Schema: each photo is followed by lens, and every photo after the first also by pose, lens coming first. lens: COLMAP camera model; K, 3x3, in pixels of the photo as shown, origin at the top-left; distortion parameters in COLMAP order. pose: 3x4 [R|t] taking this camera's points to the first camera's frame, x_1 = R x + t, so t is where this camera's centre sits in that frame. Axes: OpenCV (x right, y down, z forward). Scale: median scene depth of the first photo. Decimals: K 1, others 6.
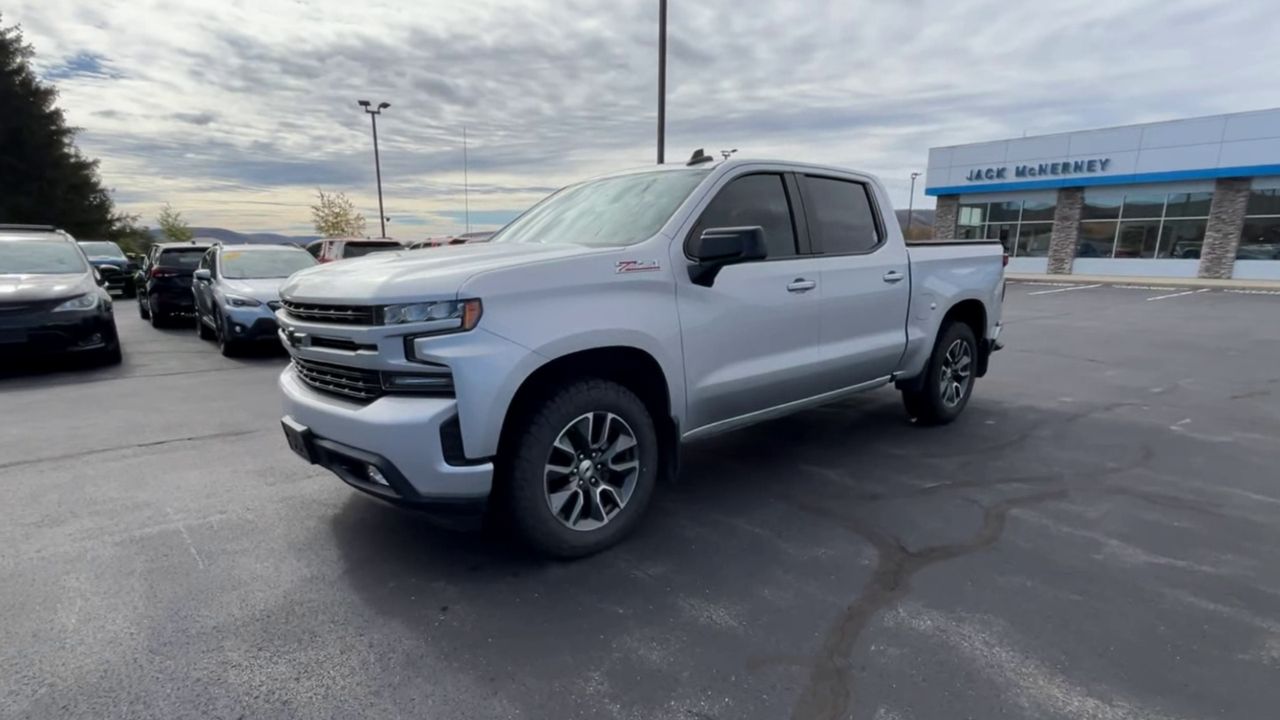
lens RADIAL K [[666.8, 0, 632.9], [0, 666.8, 421.1], [0, 0, 1]] dist [-0.004860, 0.000031]
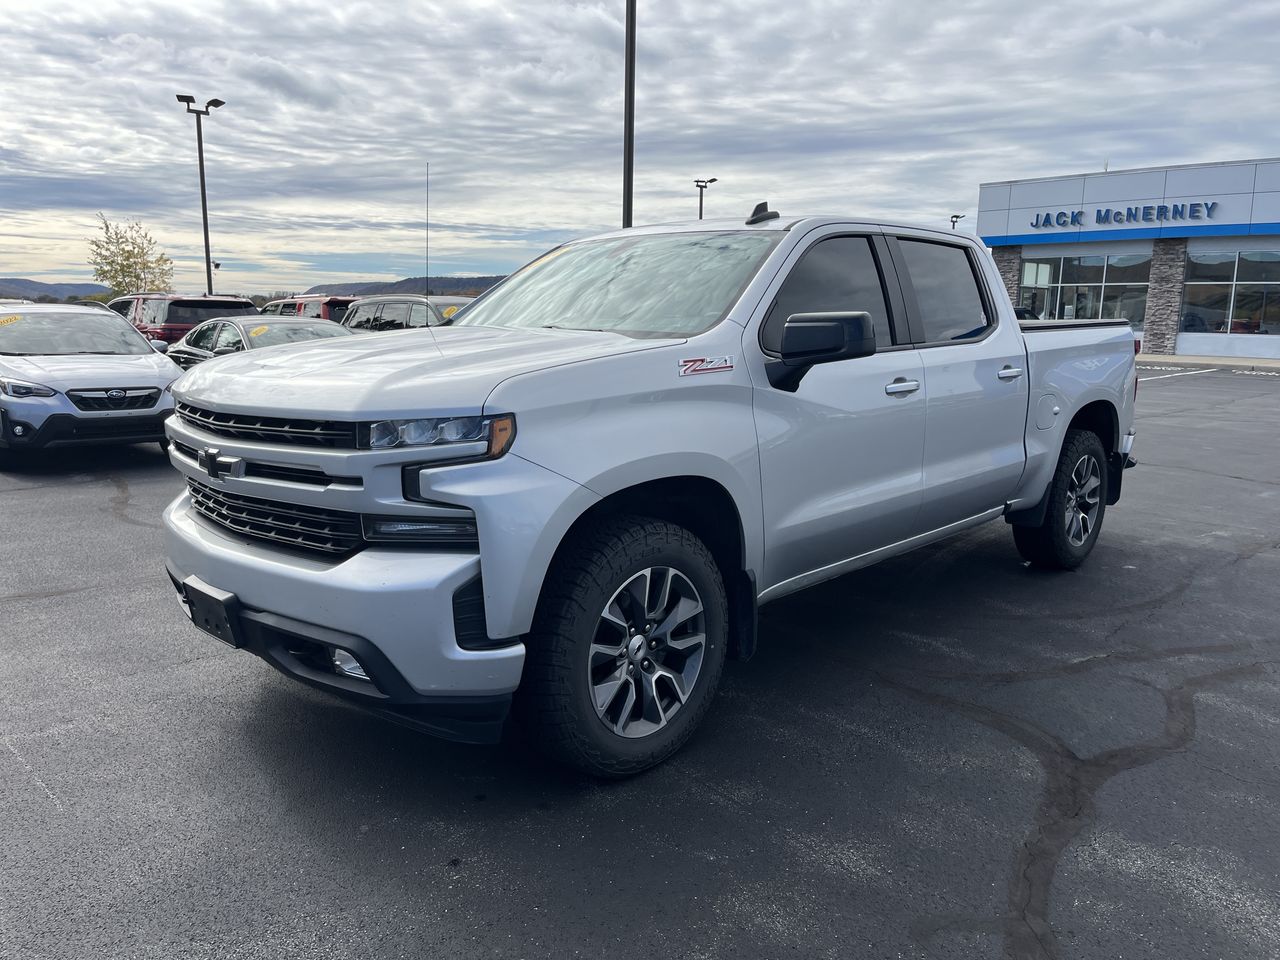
lens RADIAL K [[952.5, 0, 640.0], [0, 952.5, 480.0], [0, 0, 1]] dist [0.068718, -0.092736]
pose [[0.996895, -0.000818, 0.078739, -0.140819], [0.007008, 0.996900, -0.078366, -0.025243], [-0.078431, 0.078674, 0.993810, -0.020457]]
